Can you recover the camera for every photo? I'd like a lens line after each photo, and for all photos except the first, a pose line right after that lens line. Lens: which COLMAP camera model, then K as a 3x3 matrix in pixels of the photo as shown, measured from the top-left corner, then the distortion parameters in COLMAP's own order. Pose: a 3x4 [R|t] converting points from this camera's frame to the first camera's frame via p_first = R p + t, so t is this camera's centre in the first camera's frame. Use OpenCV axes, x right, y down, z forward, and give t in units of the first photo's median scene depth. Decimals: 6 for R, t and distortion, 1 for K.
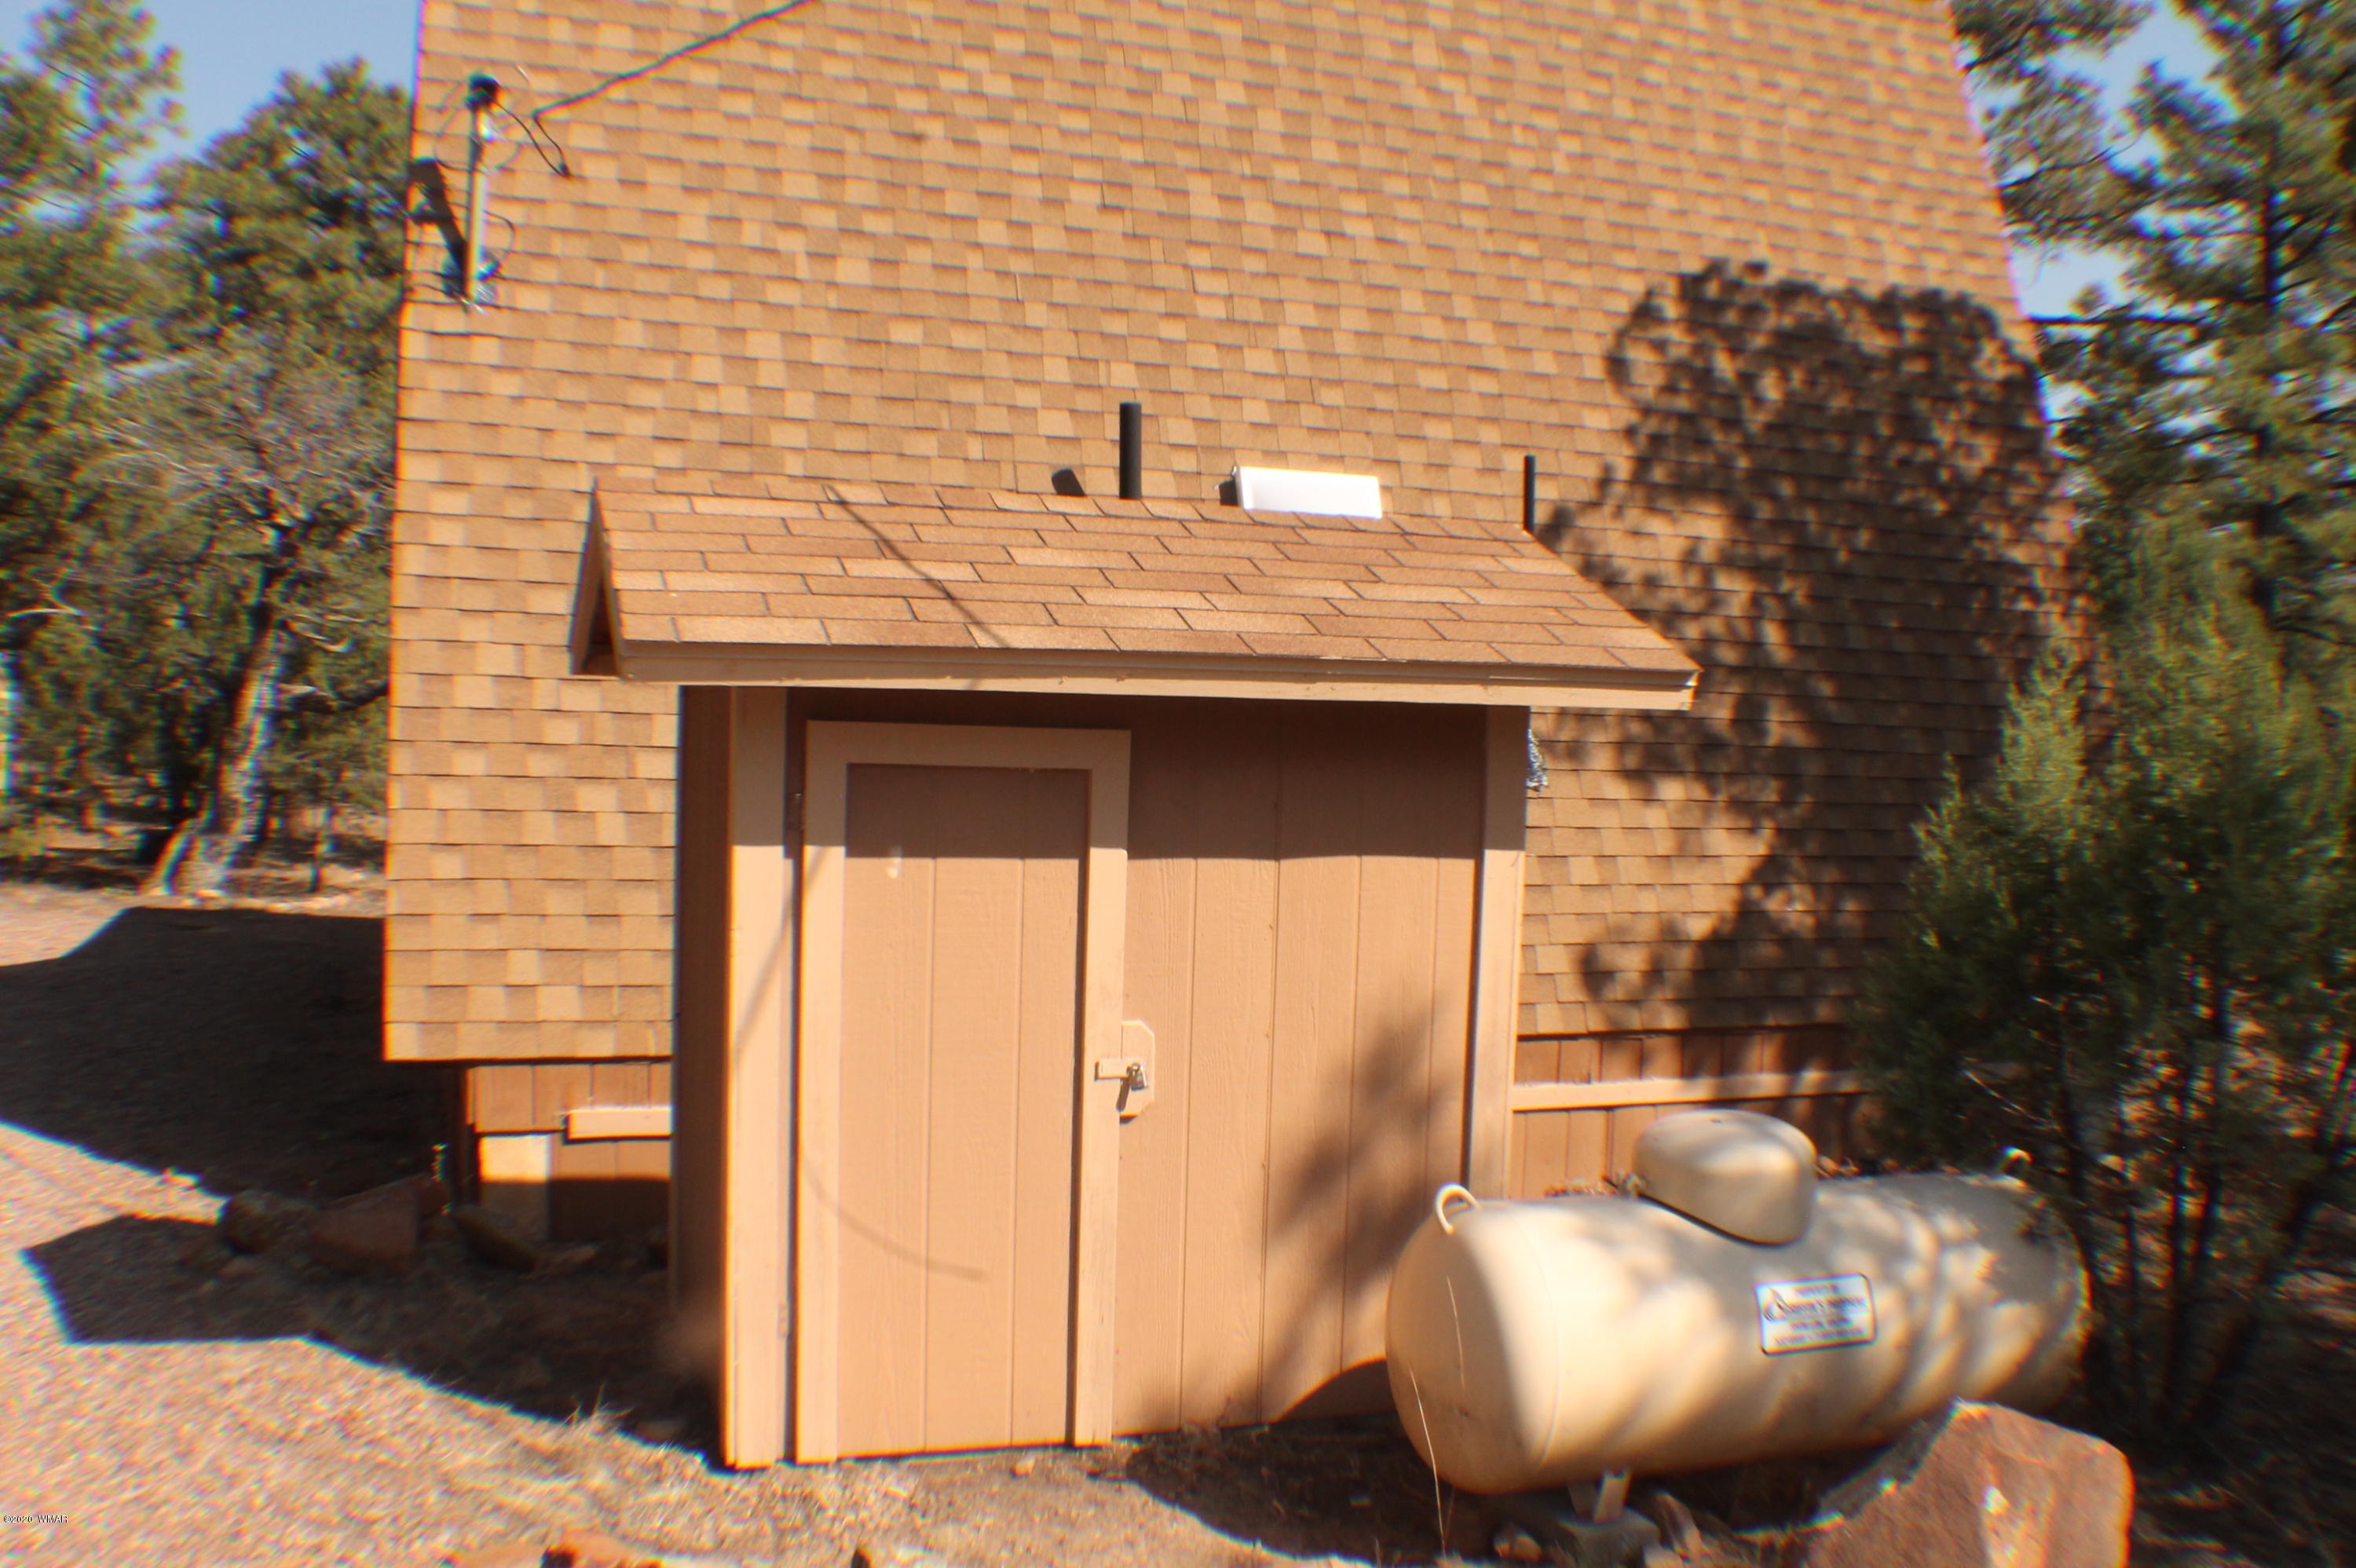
lens RADIAL K [[2102.9, 0, 1178.0], [0, 2102.9, 784.0], [0, 0, 1]] dist [-0.182047, -0.002098]
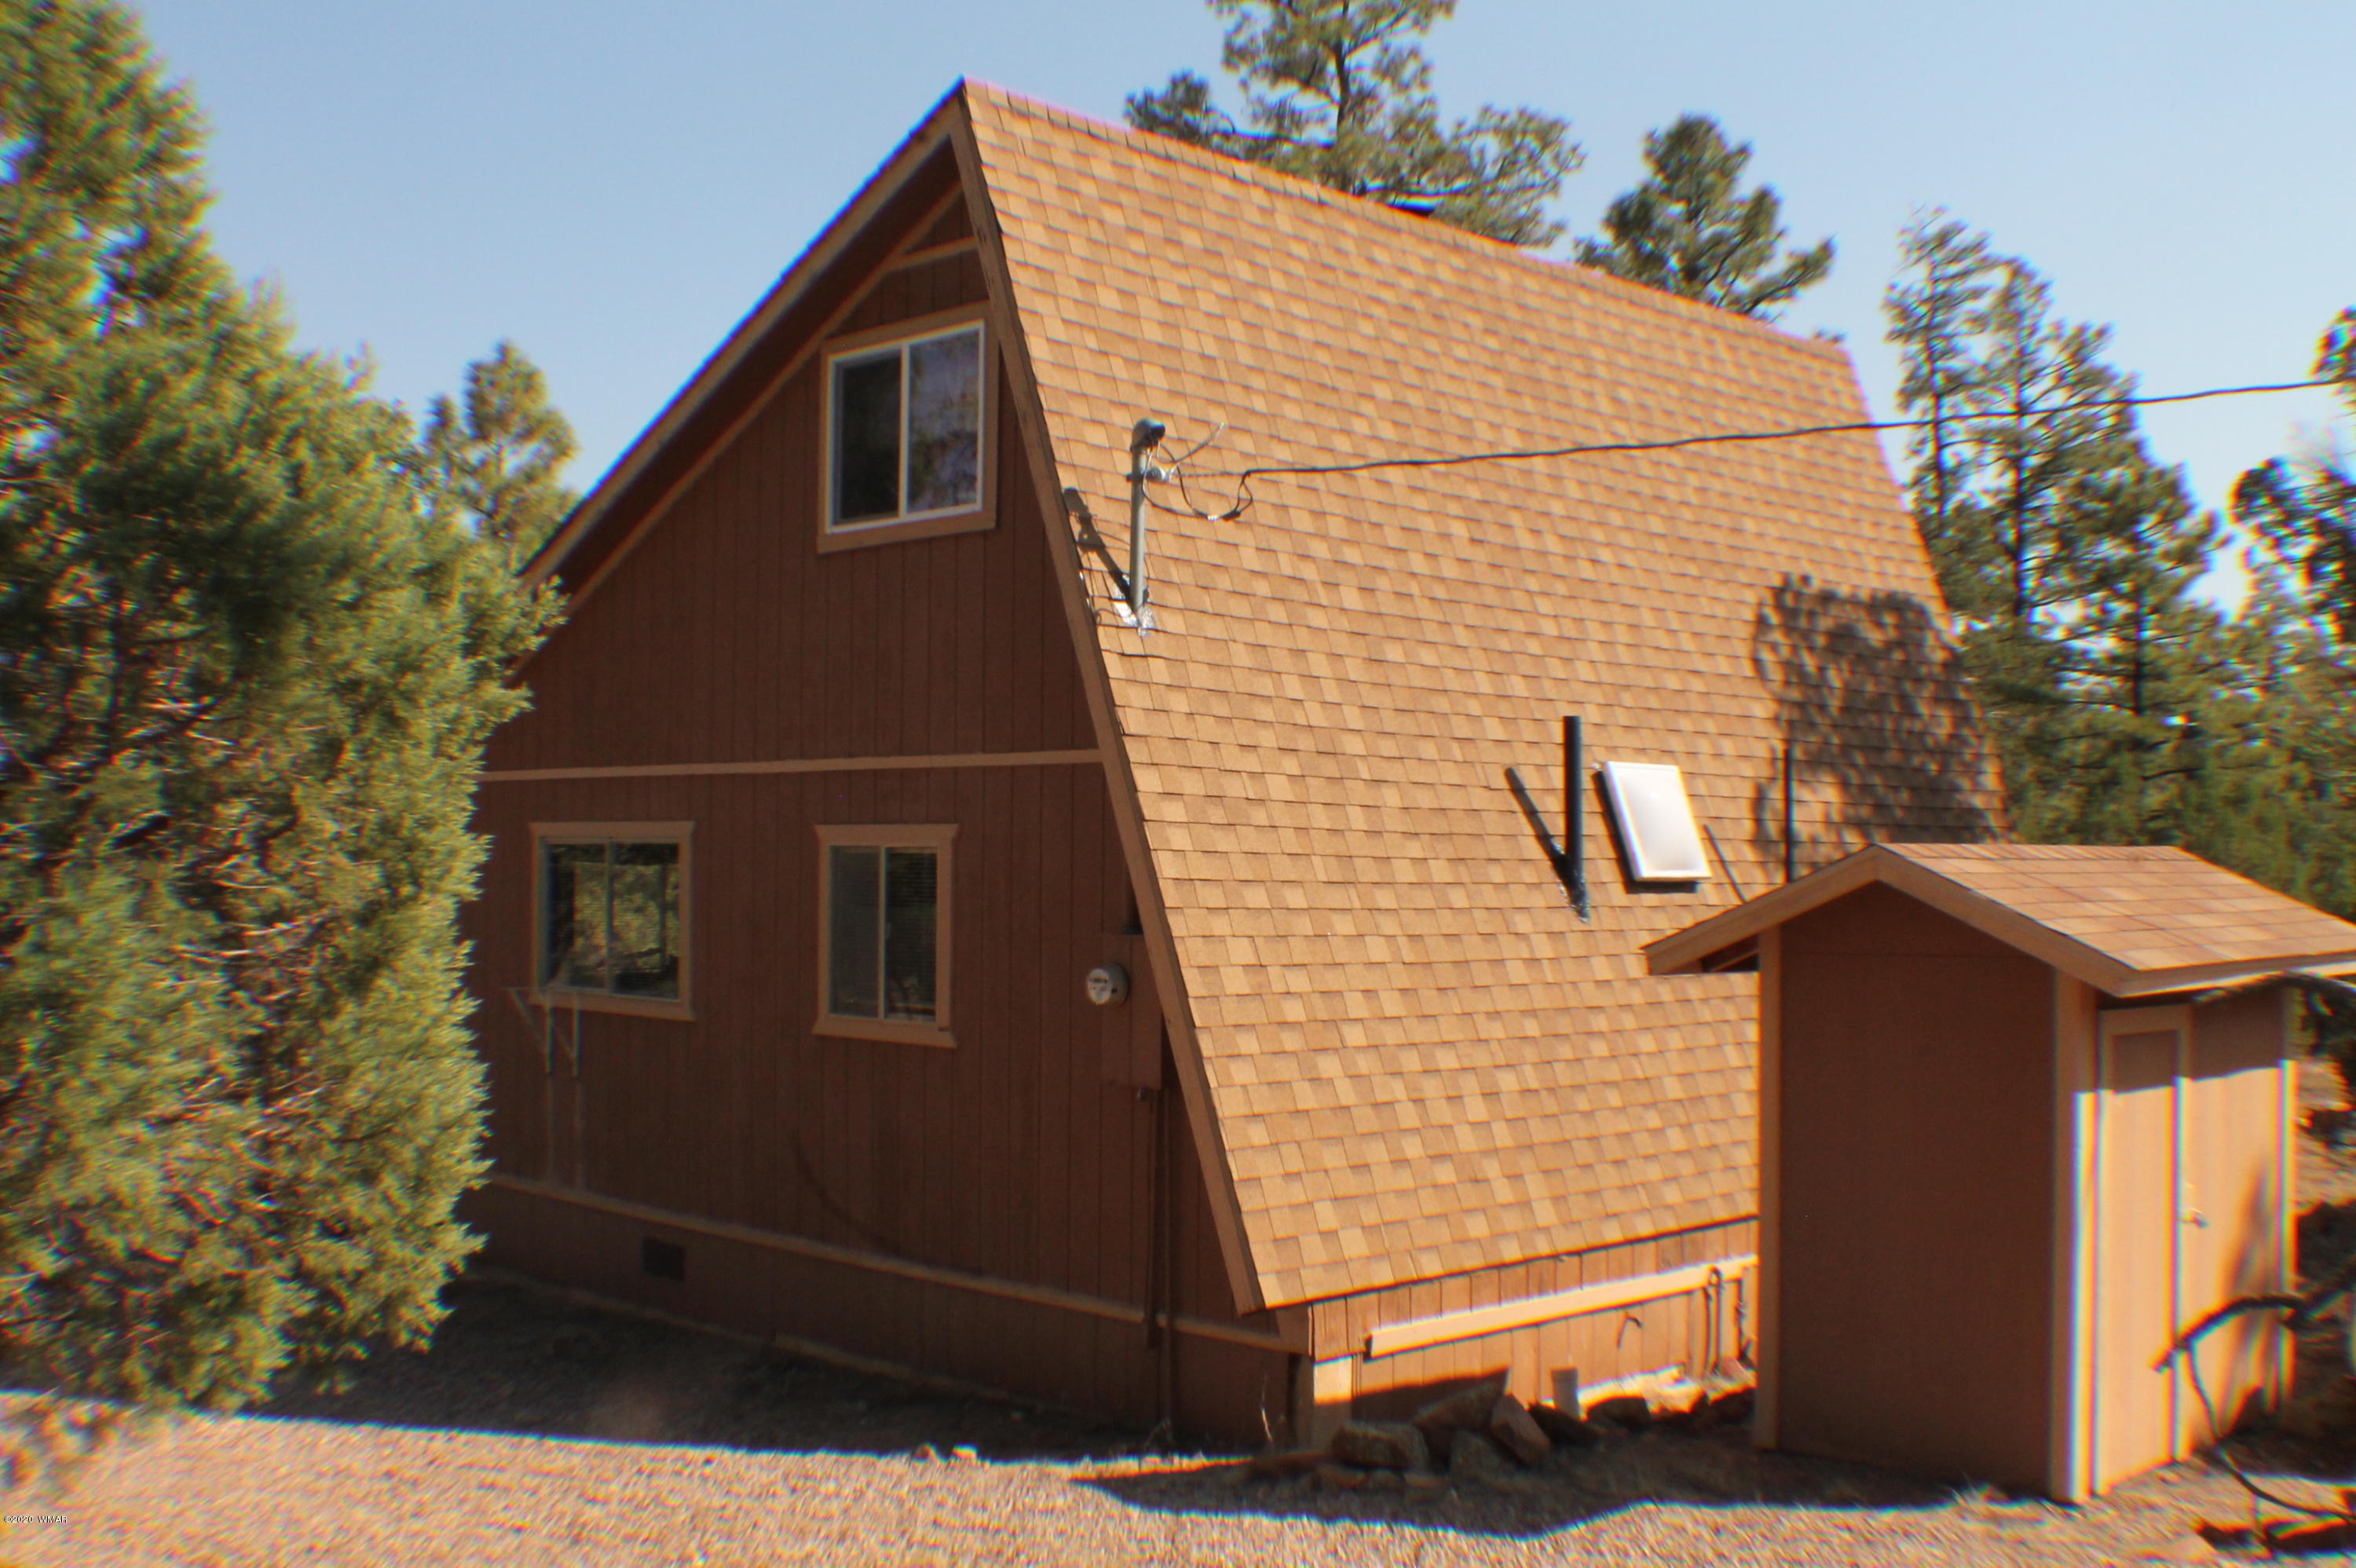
lens RADIAL K [[2361.8, 0, 1178.0], [0, 2361.8, 784.0], [0, 0, 1]] dist [-0.237850, 0.393676]
pose [[0.912702, -0.012677, 0.408428, -0.736304], [0.042752, 0.996996, -0.064591, -0.057339], [-0.406382, 0.076413, 0.910502, -0.150427]]
